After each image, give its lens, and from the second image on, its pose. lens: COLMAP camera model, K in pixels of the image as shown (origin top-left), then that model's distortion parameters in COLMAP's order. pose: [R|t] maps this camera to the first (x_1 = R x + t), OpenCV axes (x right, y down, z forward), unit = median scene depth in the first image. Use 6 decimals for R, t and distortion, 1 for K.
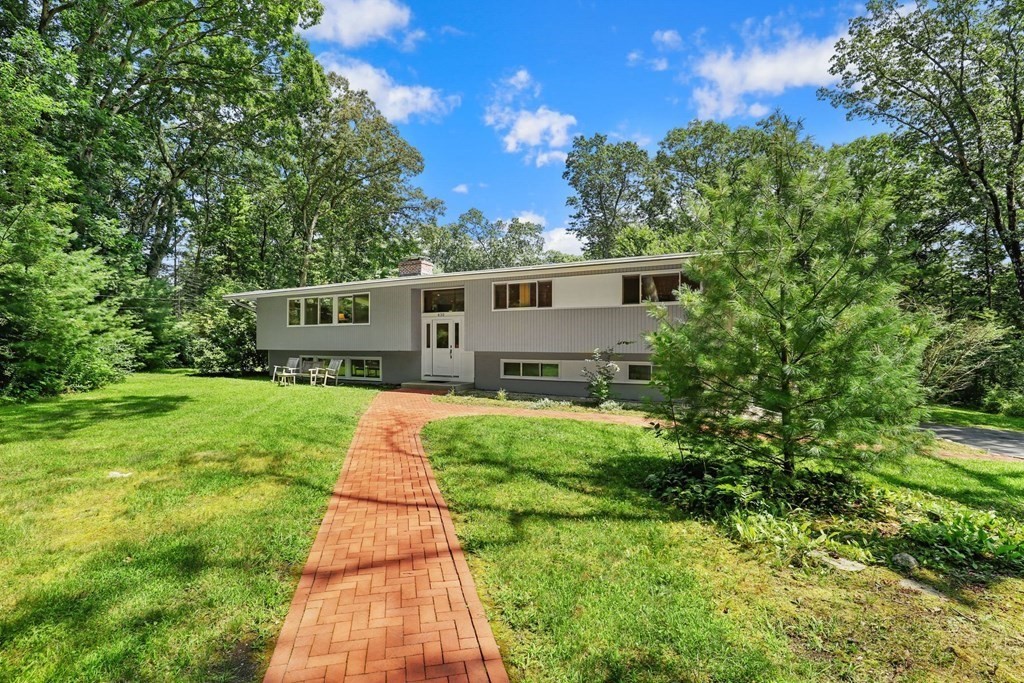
lens RADIAL K [[473.3, 0, 510.9], [0, 473.3, 340.9], [0, 0, 1]] dist [-0.034527, 0.009819]
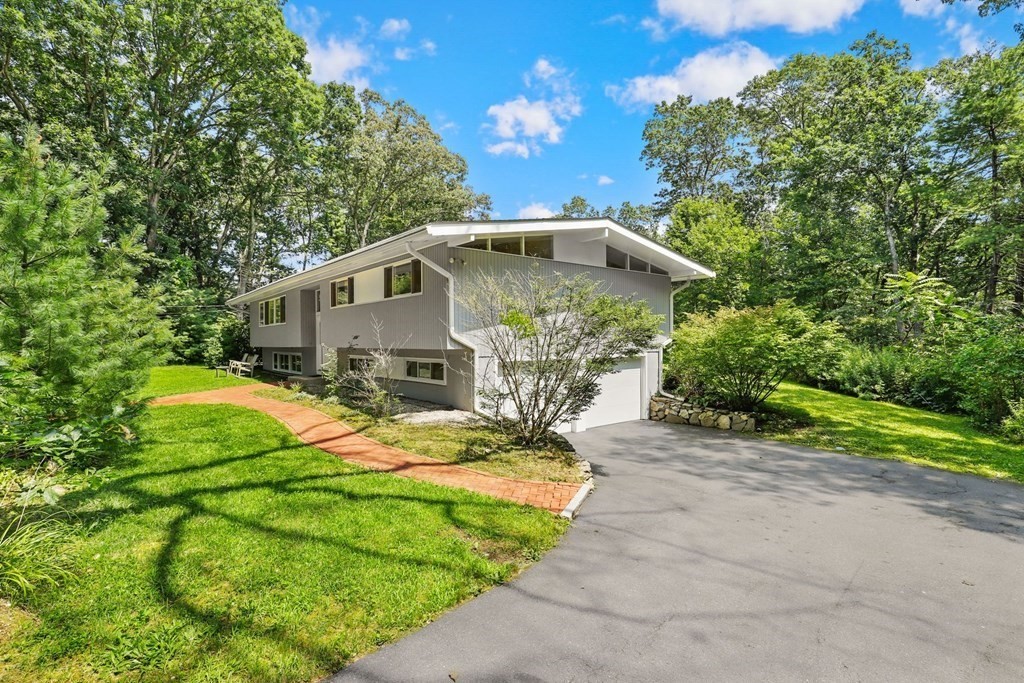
lens RADIAL K [[503.0, 0, 512.8], [0, 503.0, 336.8], [0, 0, 1]] dist [-0.018184, 0.000368]
pose [[0.930032, -0.009609, -0.367353, 0.535257], [0.008151, 0.999952, -0.005522, 0.006321], [0.367389, 0.002141, 0.930065, 0.087992]]
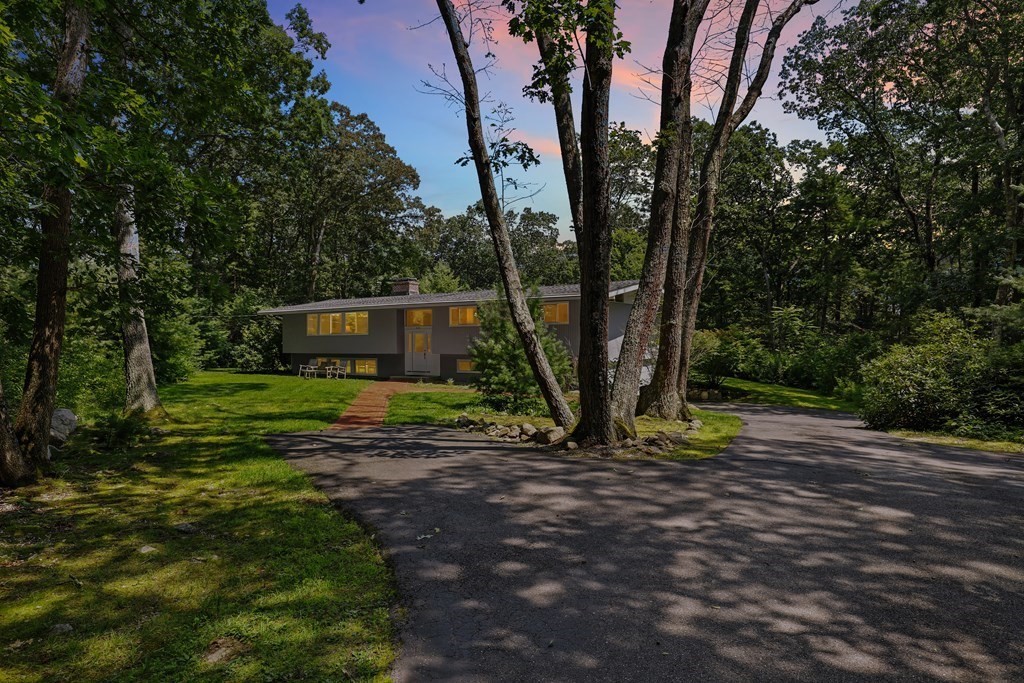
lens RADIAL K [[600.7, 0, 511.2], [0, 600.7, 342.3], [0, 0, 1]] dist [-0.002981, -0.000322]
pose [[0.997296, -0.006465, -0.073204, 0.208389], [0.007147, 0.999933, 0.009052, -0.021417], [0.073140, -0.009551, 0.997276, -0.612450]]
